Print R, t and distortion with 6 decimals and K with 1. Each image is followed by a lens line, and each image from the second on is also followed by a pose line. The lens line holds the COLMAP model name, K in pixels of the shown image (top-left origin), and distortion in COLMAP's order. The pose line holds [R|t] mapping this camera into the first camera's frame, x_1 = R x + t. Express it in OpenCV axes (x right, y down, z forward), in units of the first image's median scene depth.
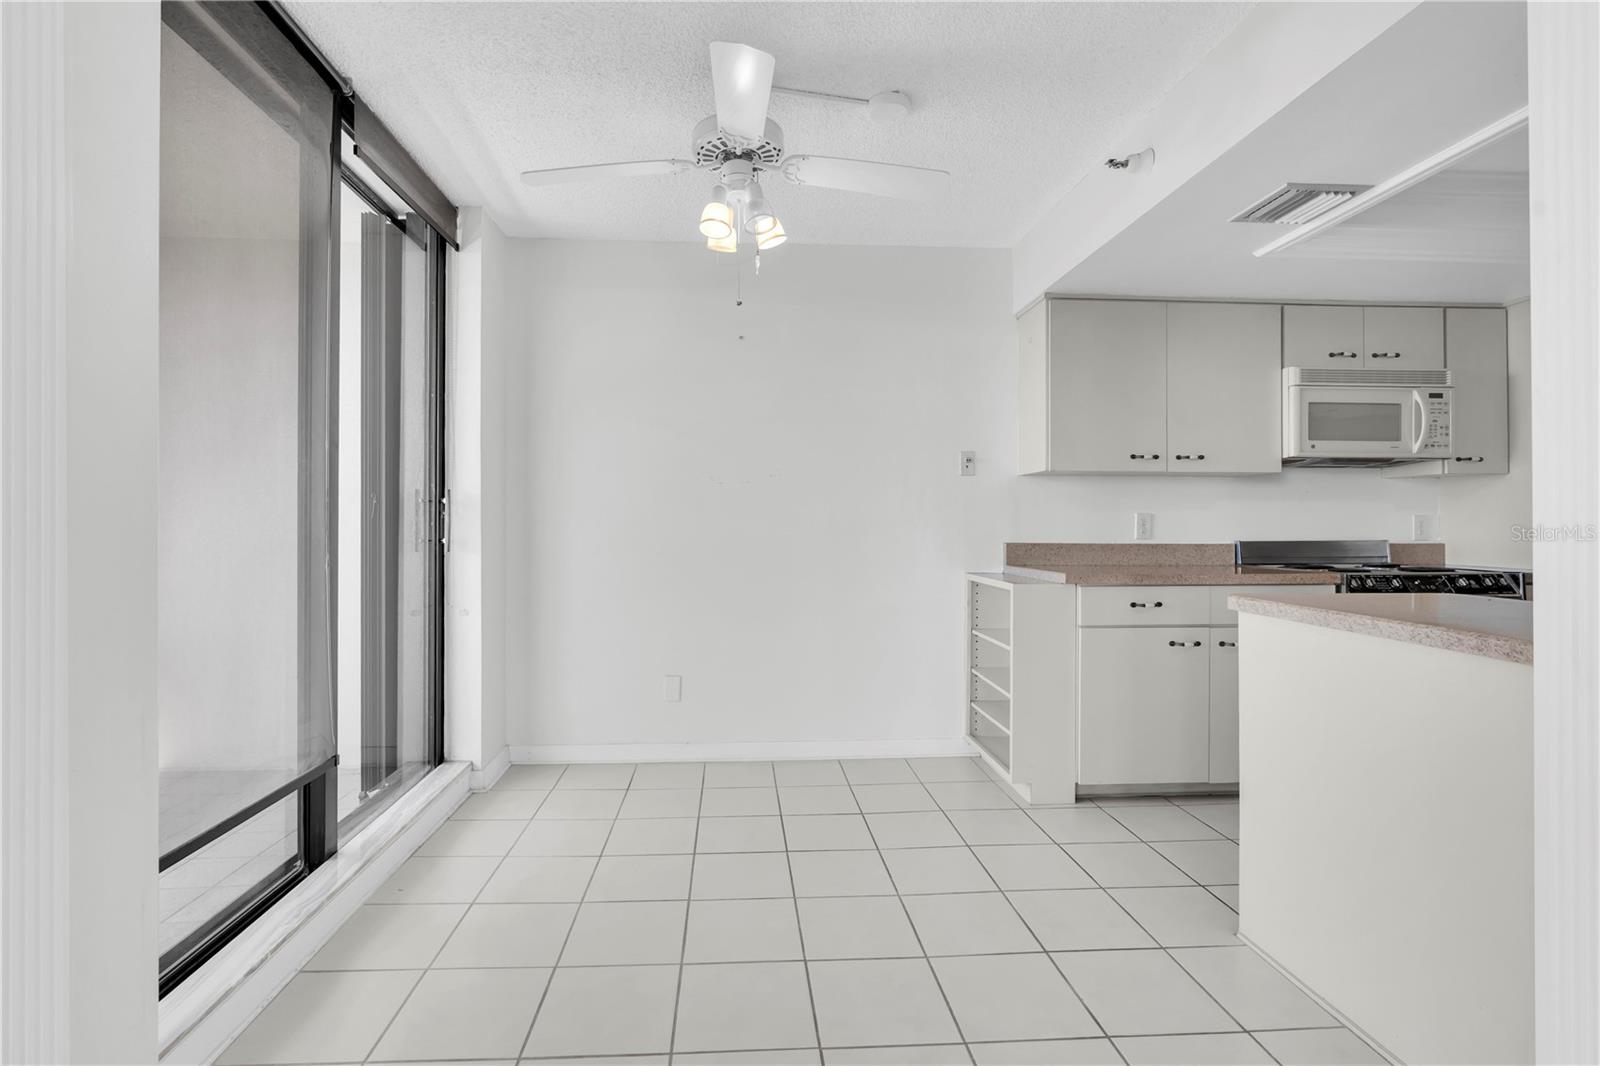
lens RADIAL K [[739.9, 0, 791.0], [0, 739.9, 519.8], [0, 0, 1]] dist [-0.012492, 0.007835]
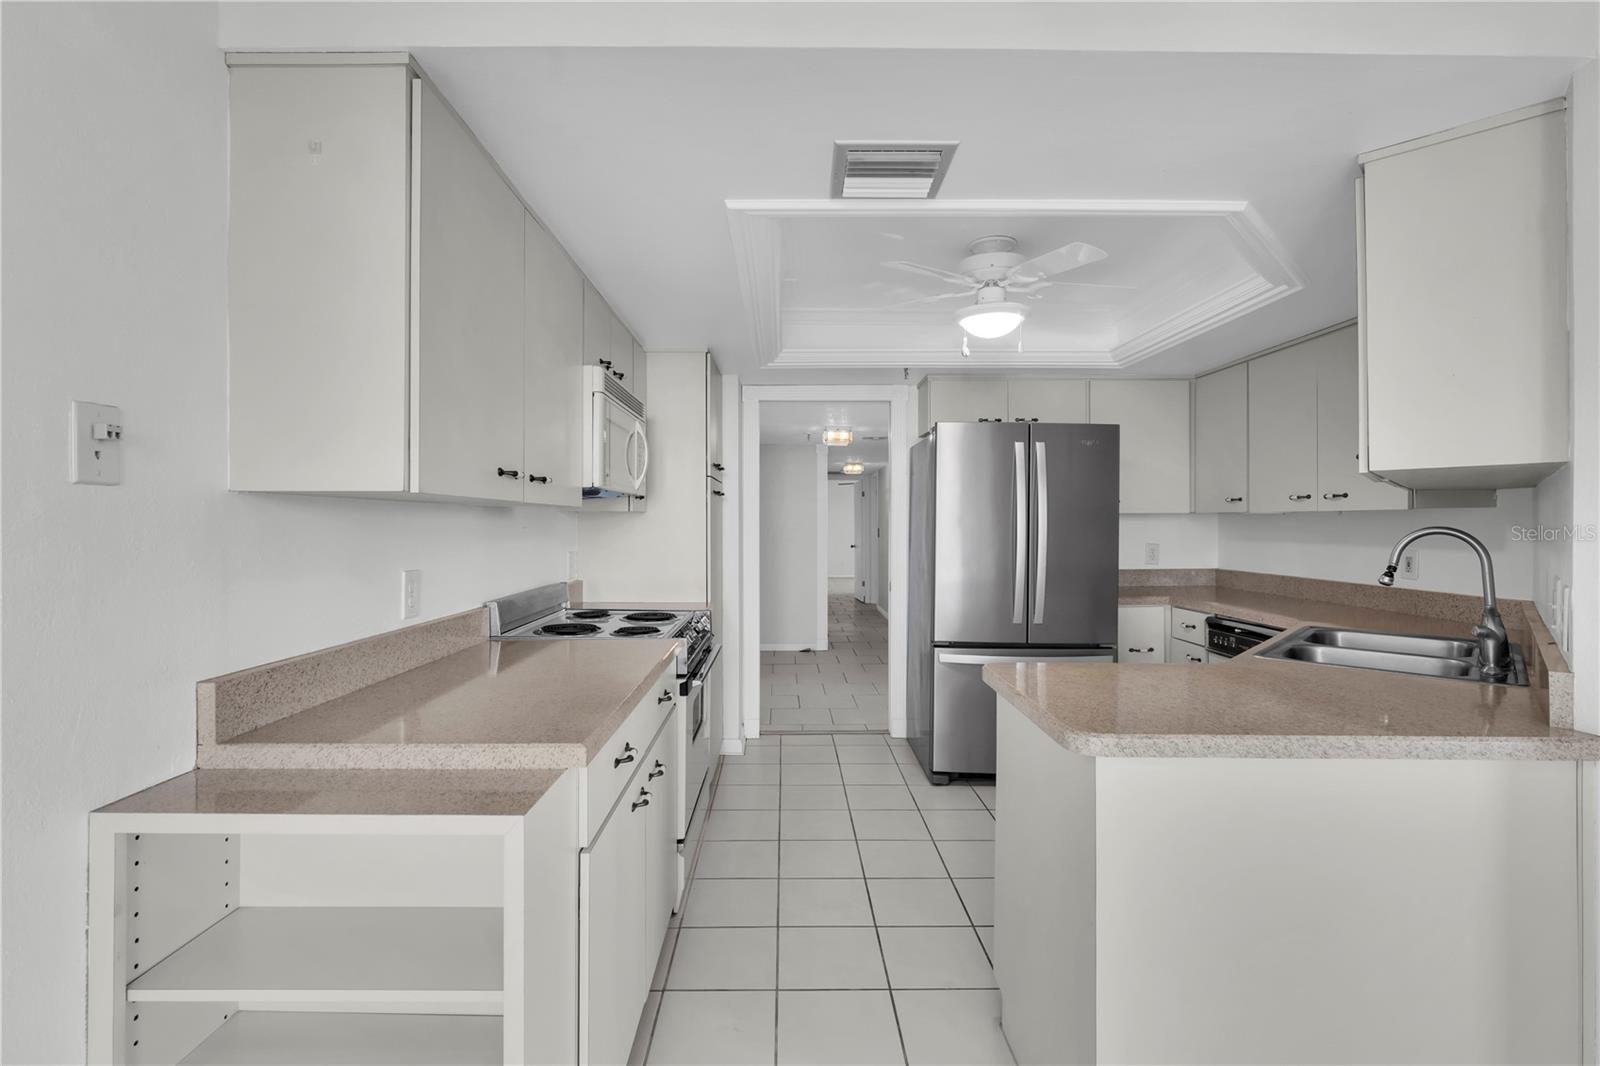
lens RADIAL K [[739.9, 0, 791.0], [0, 739.9, 519.8], [0, 0, 1]] dist [-0.012492, 0.007835]
pose [[0.058106, 0.006008, 0.998292, -0.051114], [-0.011199, 0.999923, -0.005366, -0.053902], [-0.998248, -0.010868, 0.058168, 0.804723]]
